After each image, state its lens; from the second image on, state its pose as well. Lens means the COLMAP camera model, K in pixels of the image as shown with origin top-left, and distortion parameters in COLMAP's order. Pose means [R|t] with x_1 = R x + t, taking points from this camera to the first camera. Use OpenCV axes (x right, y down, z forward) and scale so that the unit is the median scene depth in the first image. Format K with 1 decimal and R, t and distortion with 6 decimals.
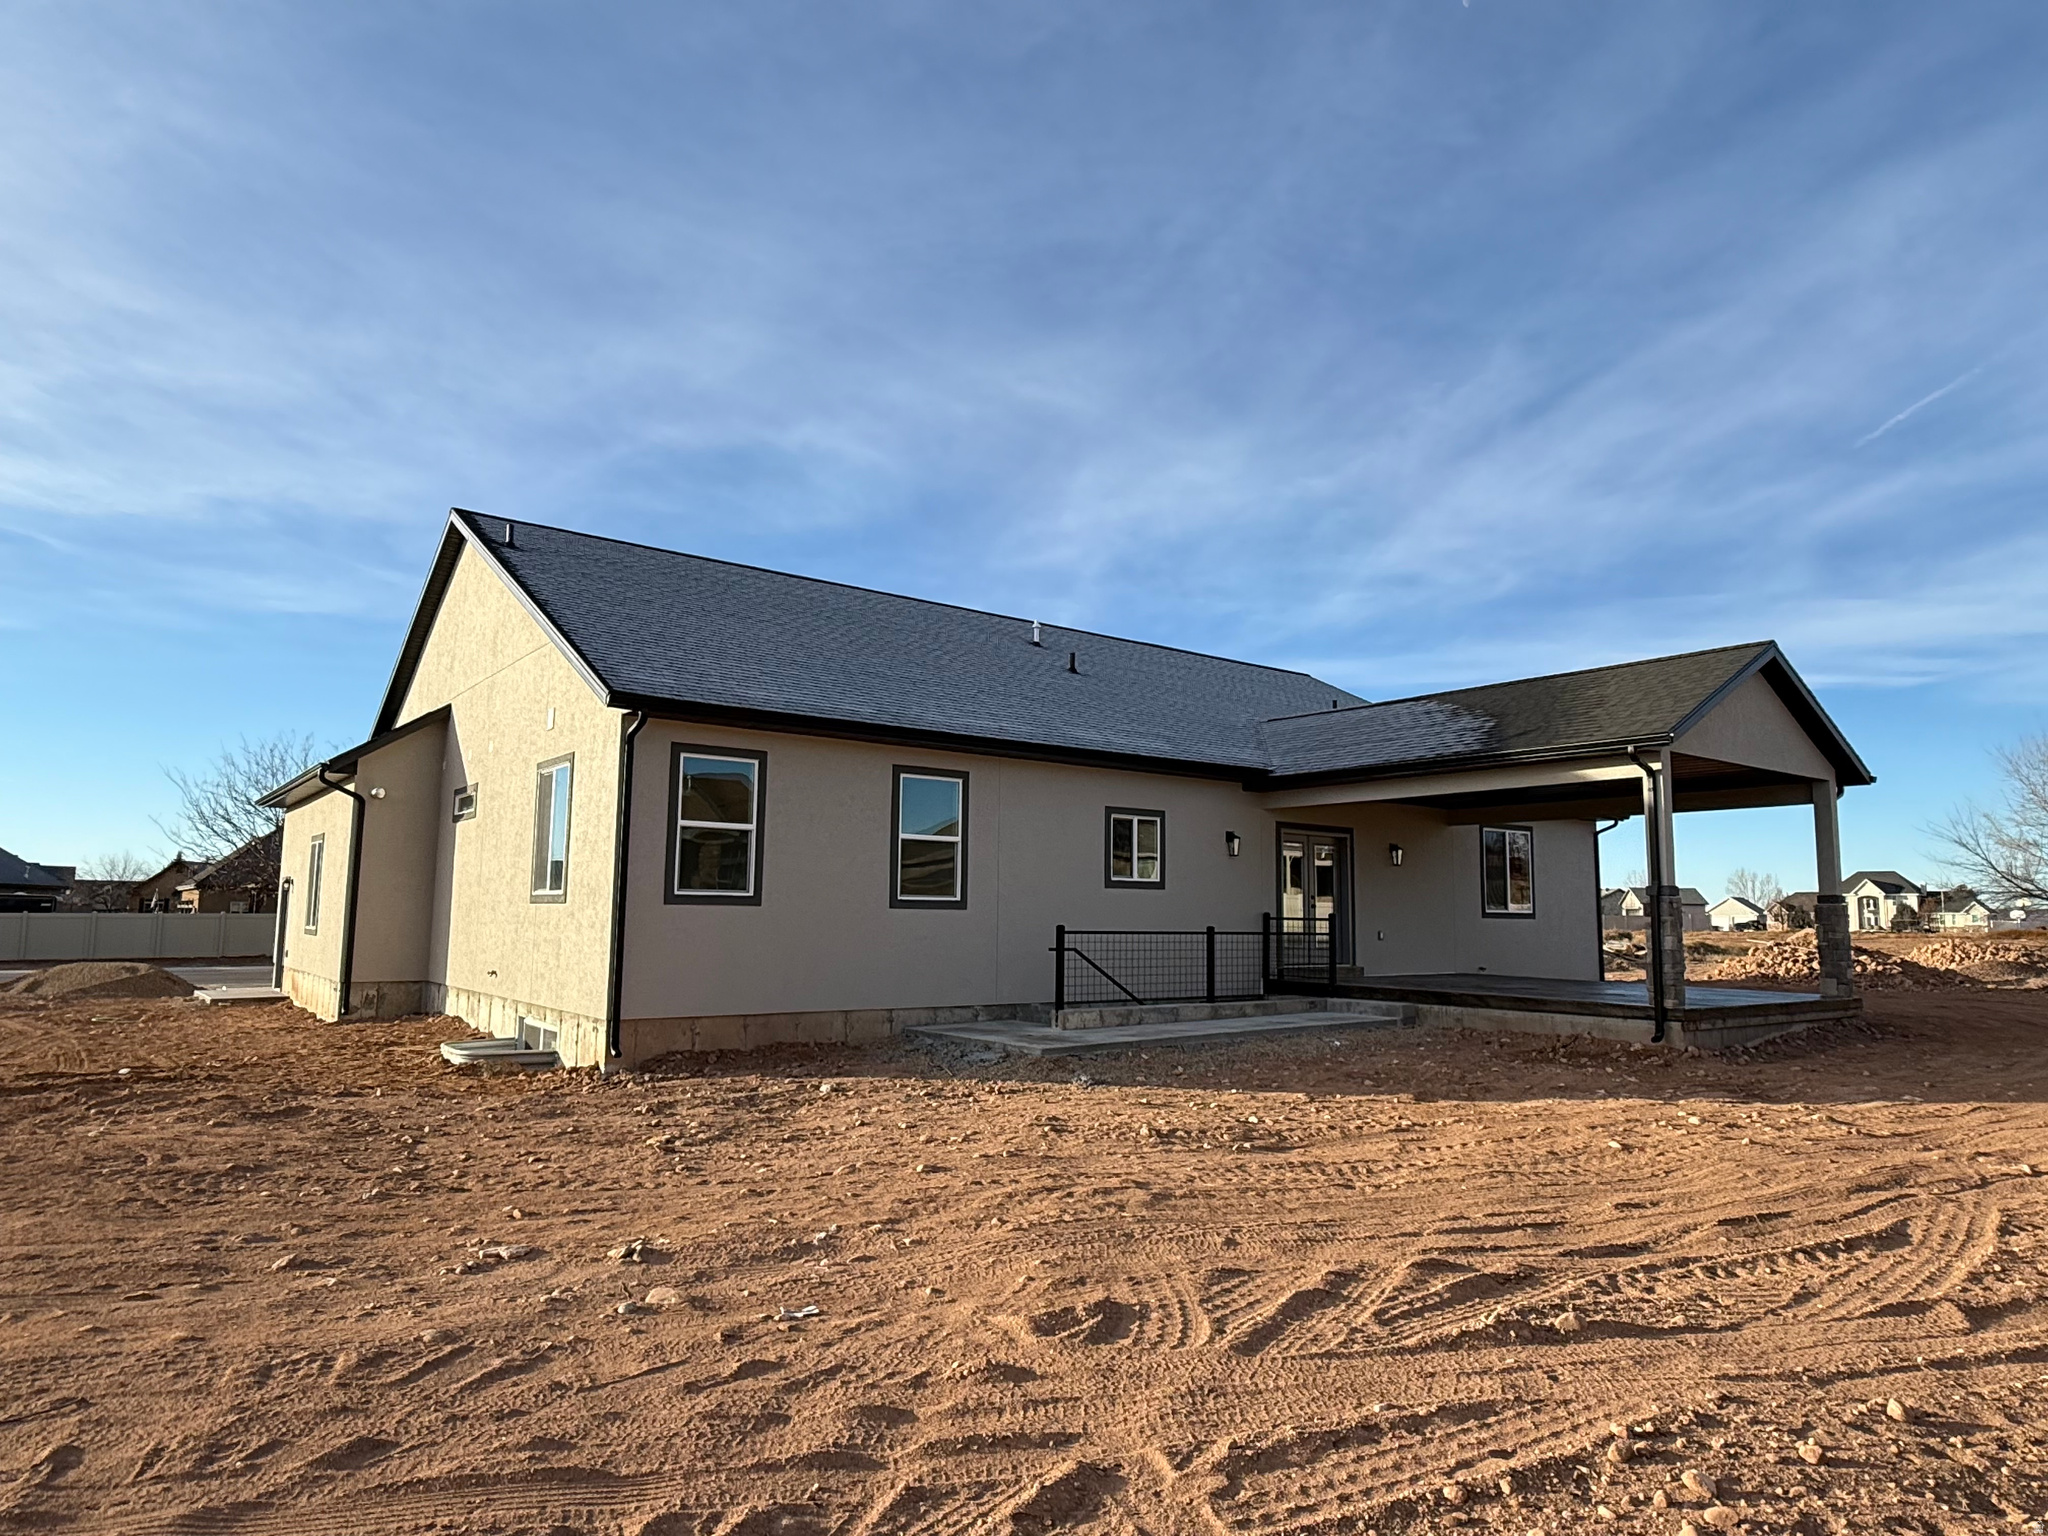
lens RADIAL K [[1242.0, 0, 1023.8], [0, 1242.0, 777.9], [0, 0, 1]] dist [-0.000542, 0.002234]
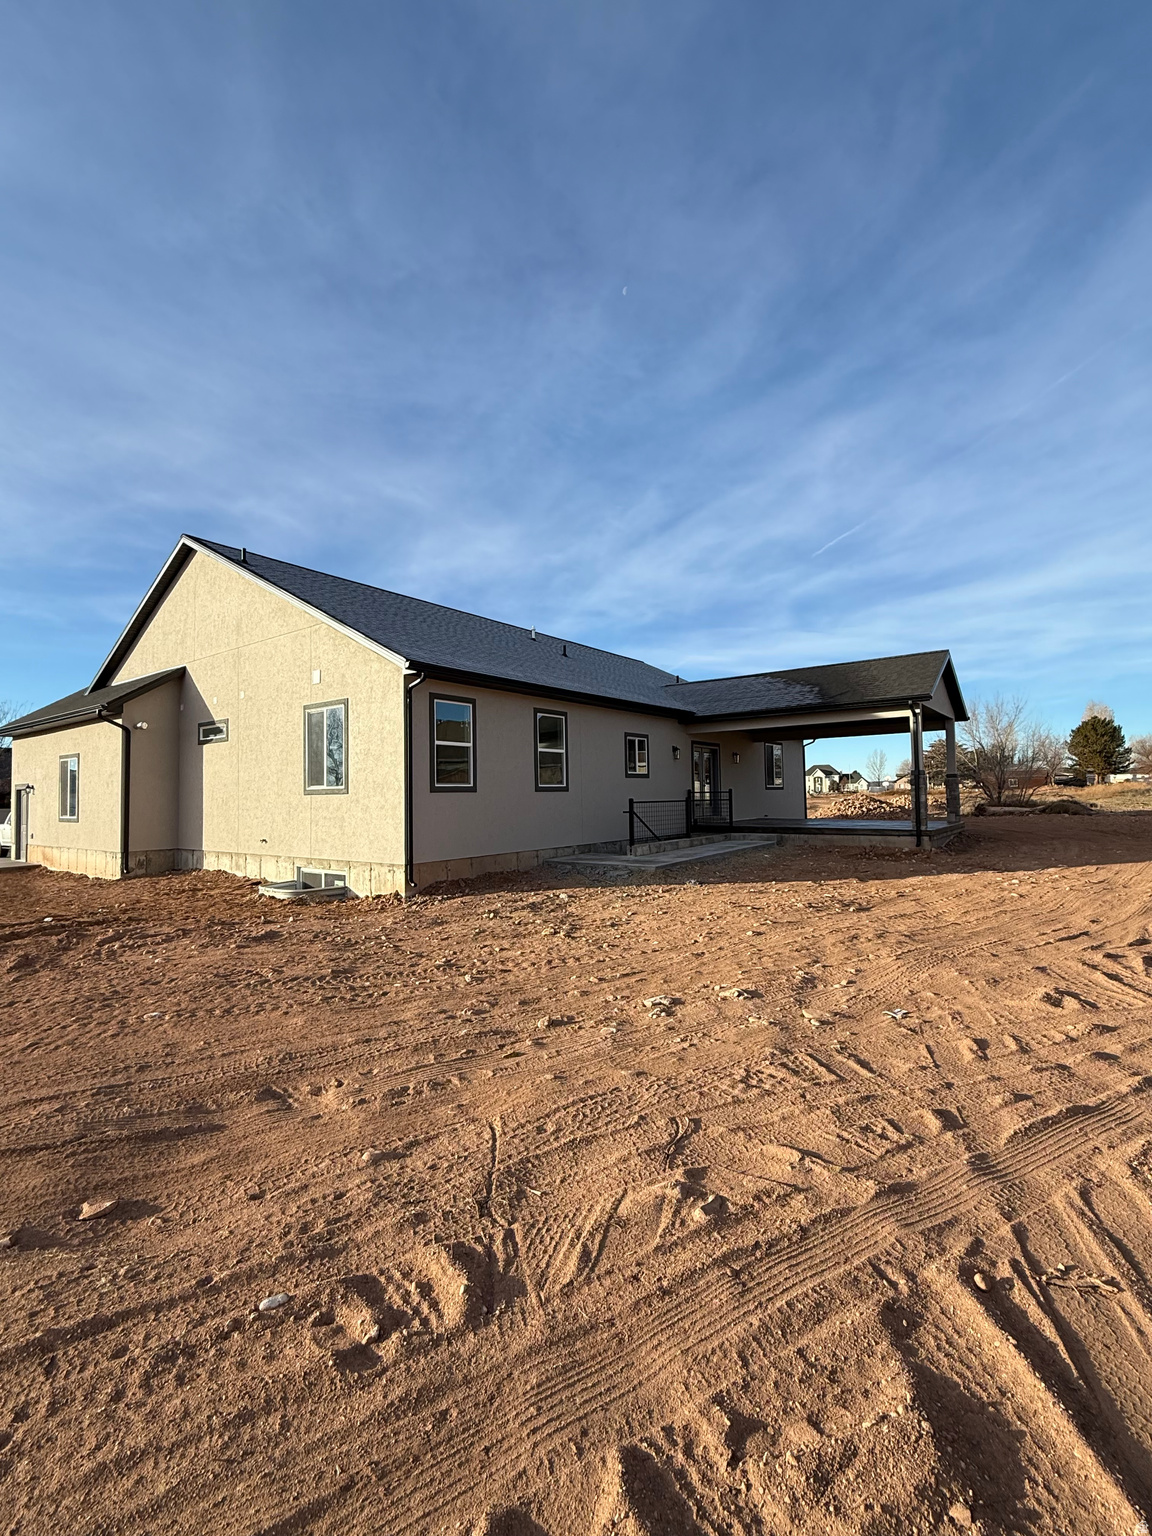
lens RADIAL K [[689.6, 0, 576.2], [0, 689.6, 760.2], [0, 0, 1]] dist [0.000779, -0.000091]
pose [[0.961237, -0.014486, 0.275341, -0.244020], [-0.001779, 0.998272, 0.058732, 0.004131], [-0.275716, -0.056945, 0.959551, 0.057097]]
